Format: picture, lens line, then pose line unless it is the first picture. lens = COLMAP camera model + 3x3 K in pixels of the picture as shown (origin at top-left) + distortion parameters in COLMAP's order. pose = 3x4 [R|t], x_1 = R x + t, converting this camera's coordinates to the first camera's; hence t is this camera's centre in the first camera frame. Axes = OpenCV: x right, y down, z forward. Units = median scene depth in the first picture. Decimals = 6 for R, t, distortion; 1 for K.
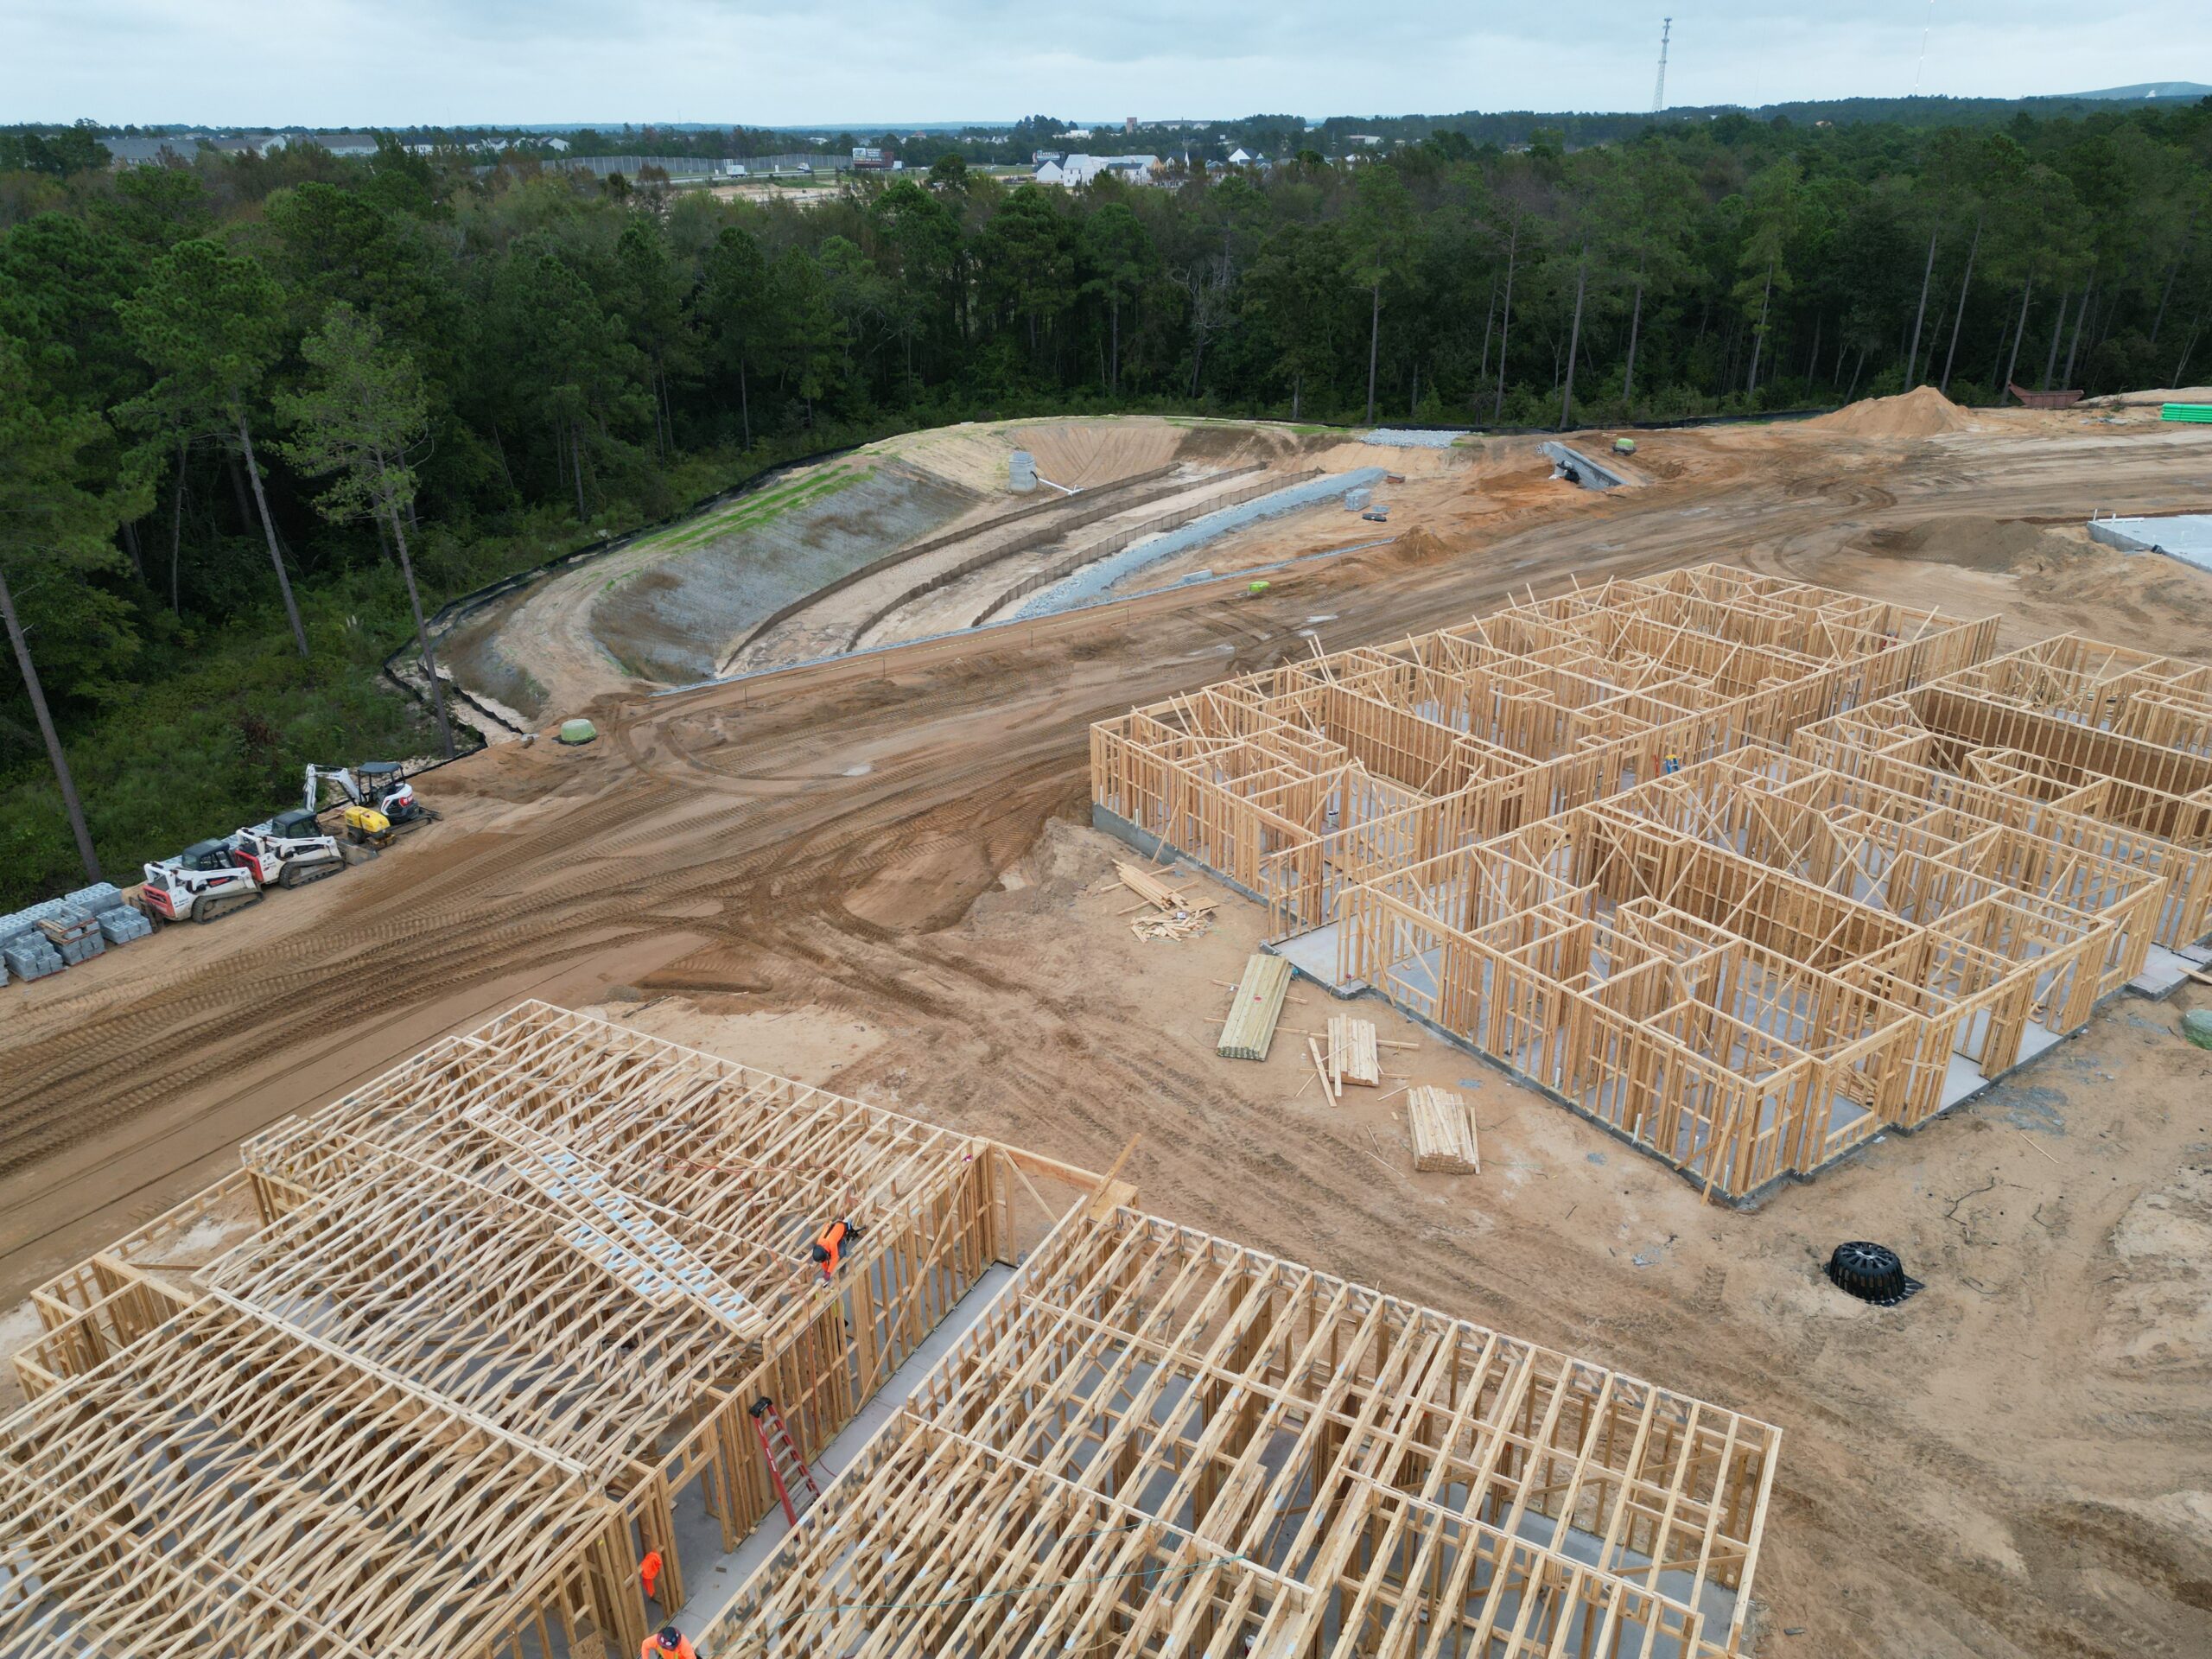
lens RADIAL K [[1547.4, 0, 1119.9], [0, 1547.4, 841.0], [0, 0, 1]] dist [0.065412, -0.063647]
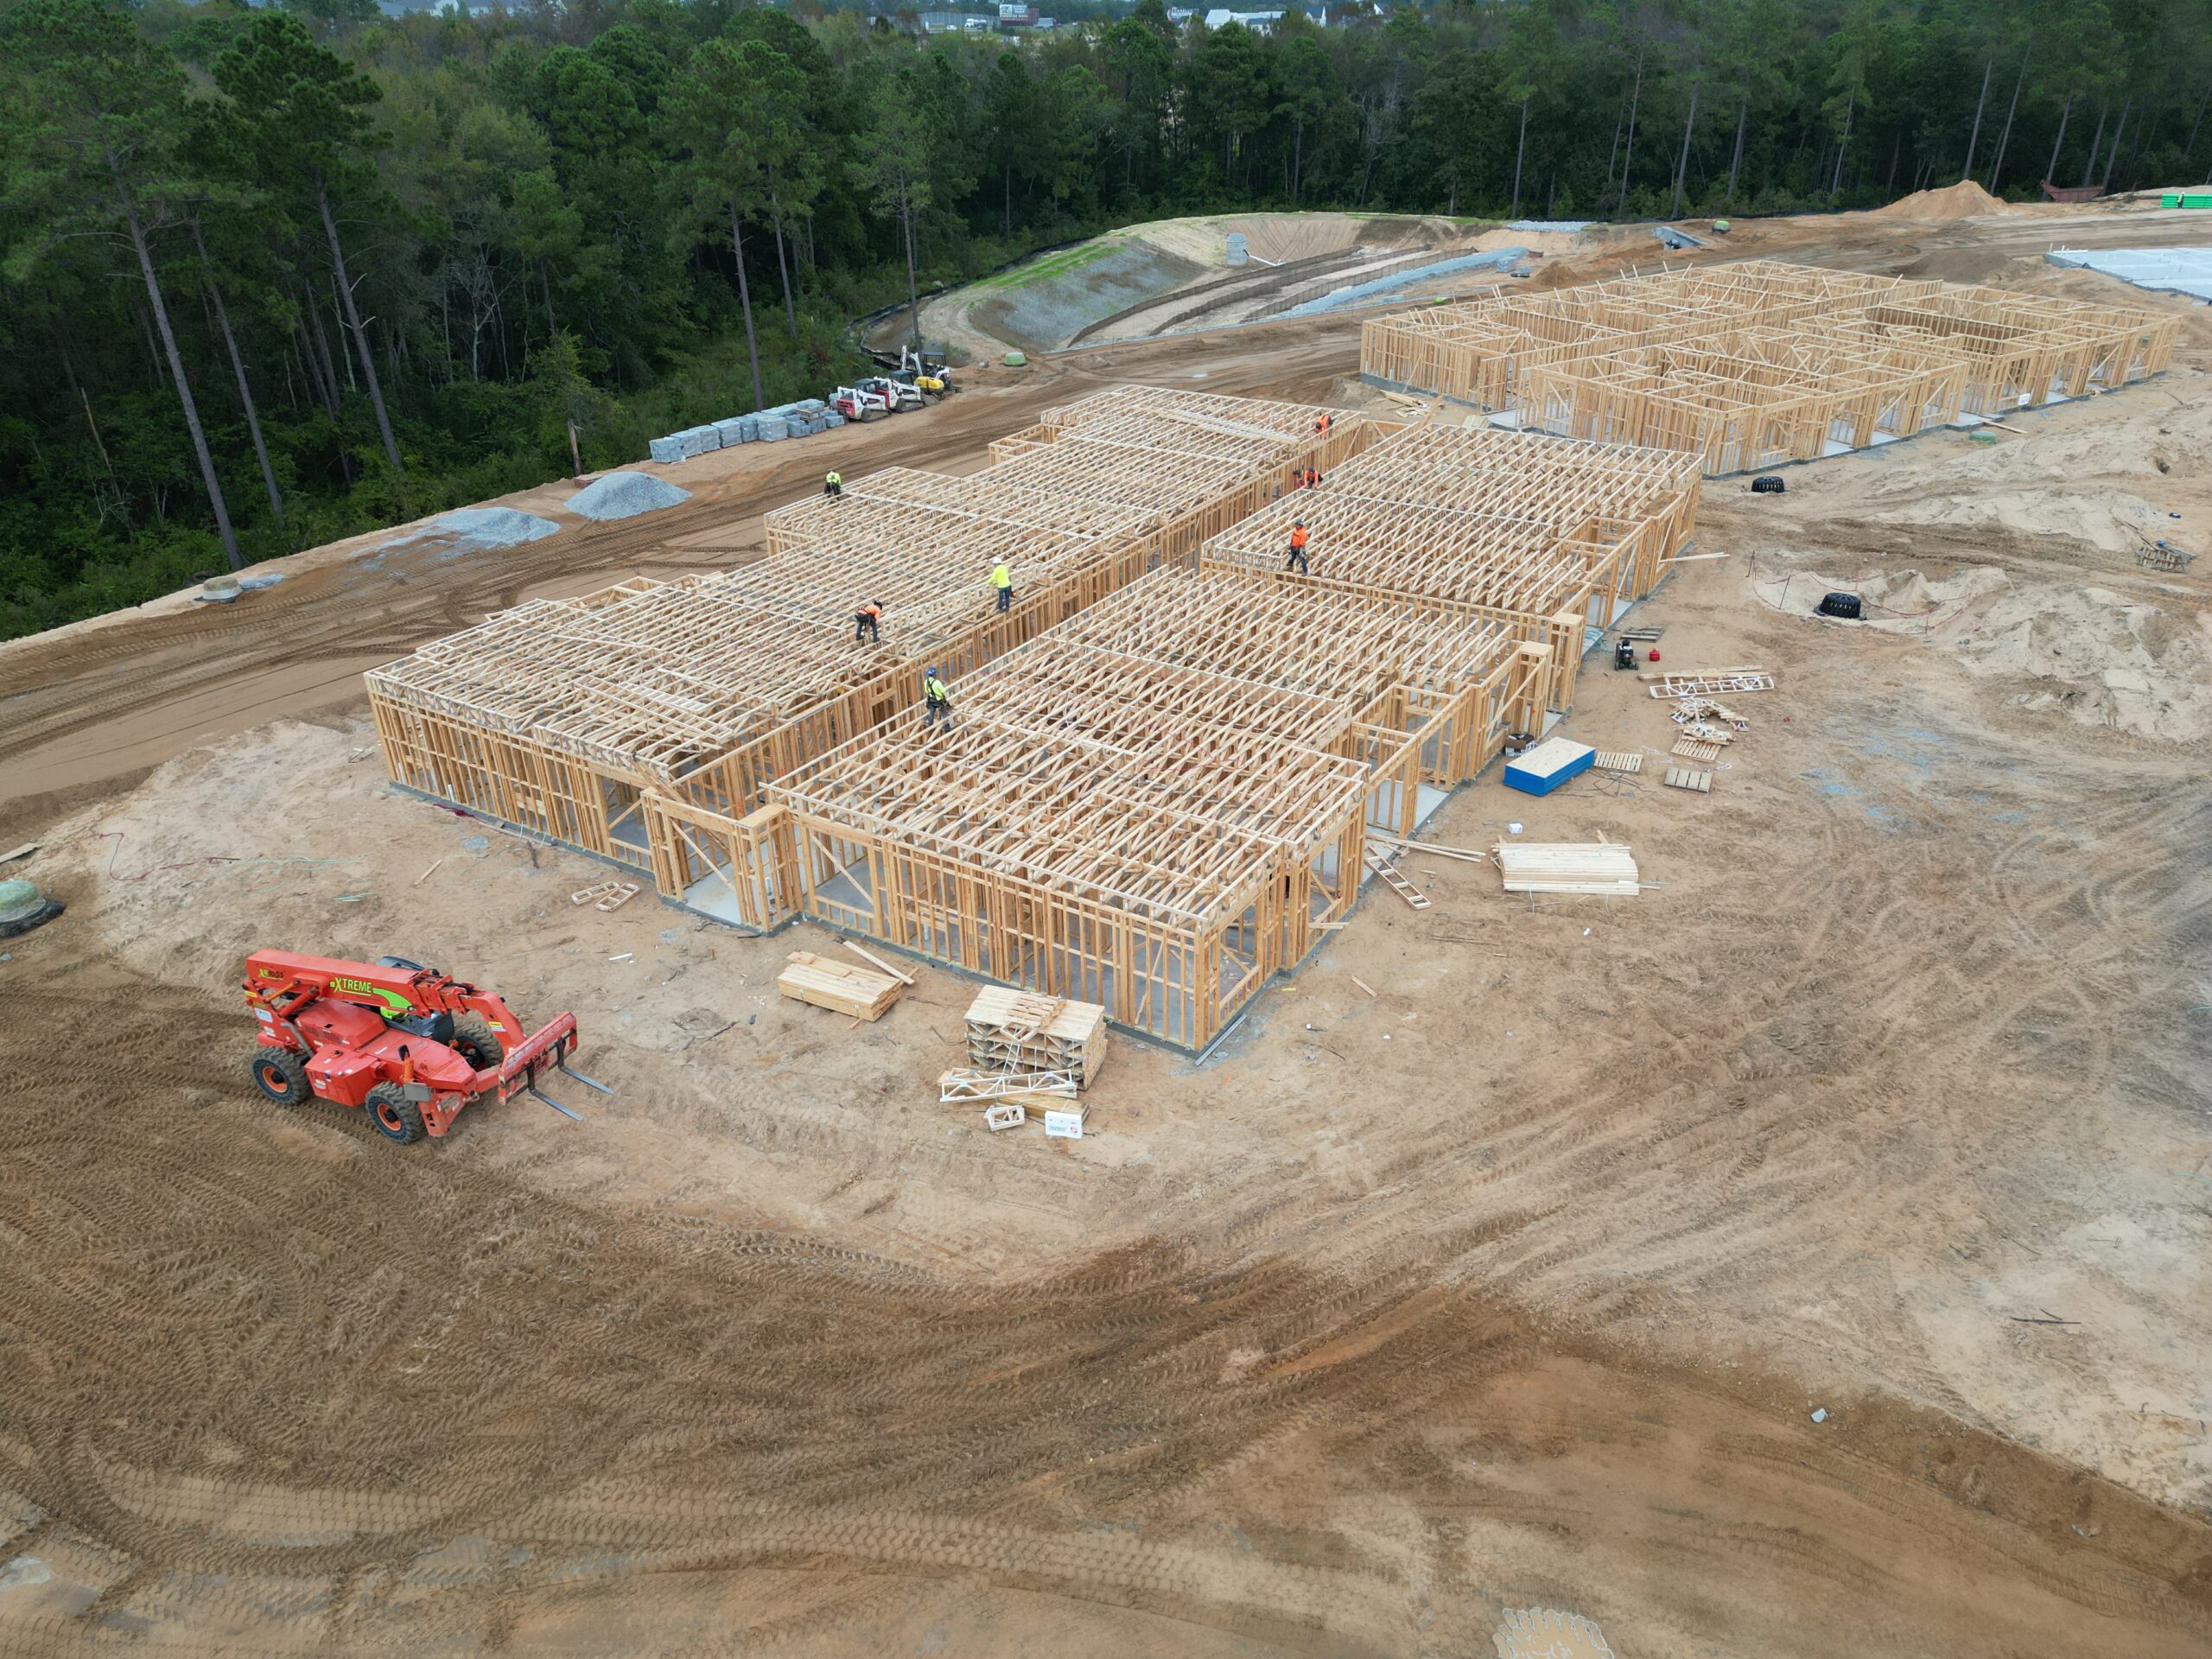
lens RADIAL K [[1541.2, 0, 1107.1], [0, 1541.2, 841.9], [0, 0, 1]] dist [0.016890, -0.004838]
pose [[0.997266, 0.031738, -0.066731, -0.068860], [-0.026580, 0.996692, 0.076802, 0.150423], [0.068948, -0.074819, 0.994811, -0.300008]]
